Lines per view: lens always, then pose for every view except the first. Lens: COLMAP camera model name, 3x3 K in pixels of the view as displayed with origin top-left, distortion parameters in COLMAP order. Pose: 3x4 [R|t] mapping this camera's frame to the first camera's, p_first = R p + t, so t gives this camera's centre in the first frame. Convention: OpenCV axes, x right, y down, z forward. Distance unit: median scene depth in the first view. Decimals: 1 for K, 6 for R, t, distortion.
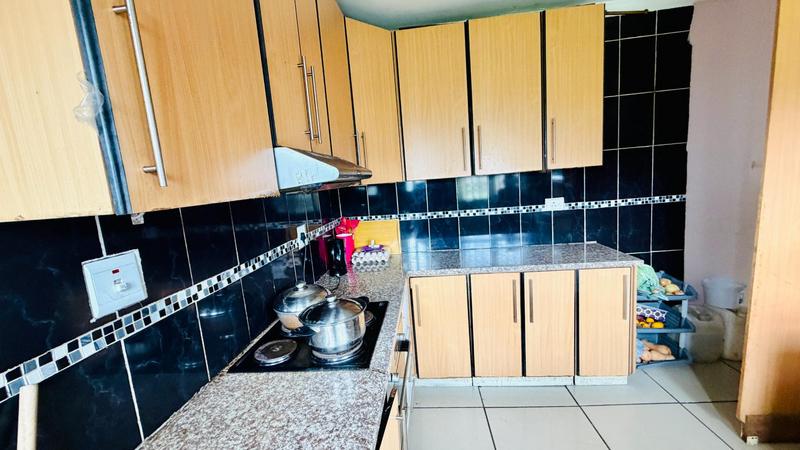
lens RADIAL K [[319.0, 0, 399.0], [0, 319.0, 225.3], [0, 0, 1]] dist [-0.000604, -0.000028]
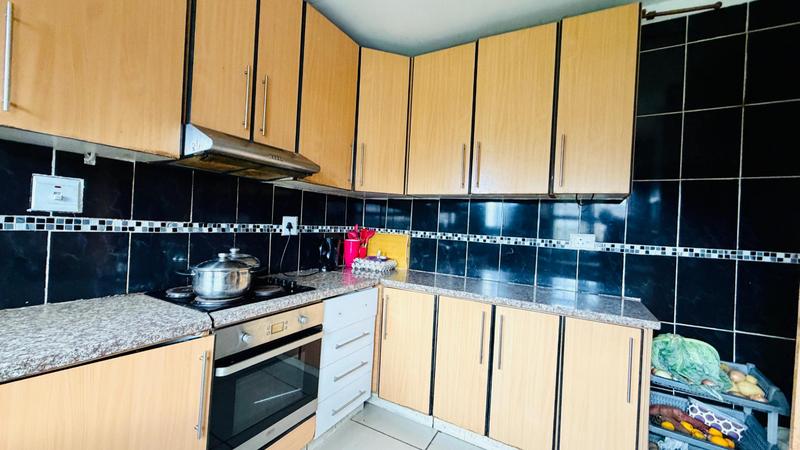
lens RADIAL K [[319.0, 0, 395.6], [0, 319.0, 224.7], [0, 0, 1]] dist [-0.000604, -0.000028]
pose [[0.905720, 0.126425, -0.404583, 0.474305], [-0.178554, 0.979462, -0.093657, 0.065581], [0.384434, 0.157068, 0.909693, 0.088417]]
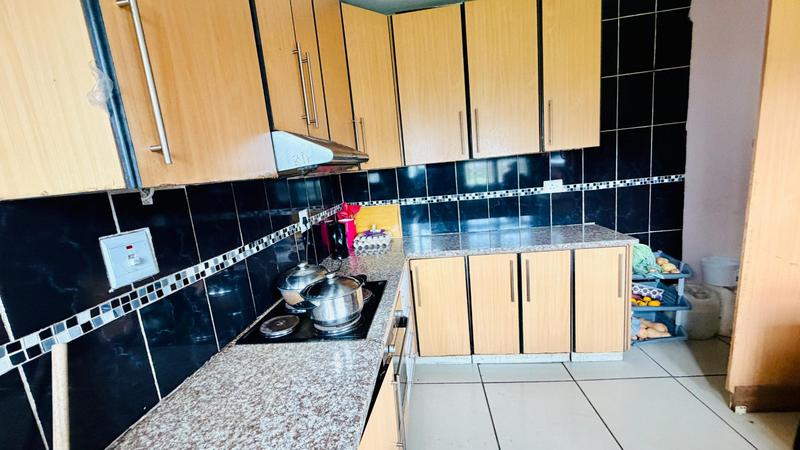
lens RADIAL K [[319.0, 0, 399.0], [0, 319.0, 225.2], [0, 0, 1]] dist [-0.000604, -0.000028]
pose [[0.999718, -0.014971, -0.018425, 0.021213], [0.015610, 0.999264, 0.035030, 0.016650], [0.017887, -0.035308, 0.999216, -0.027318]]
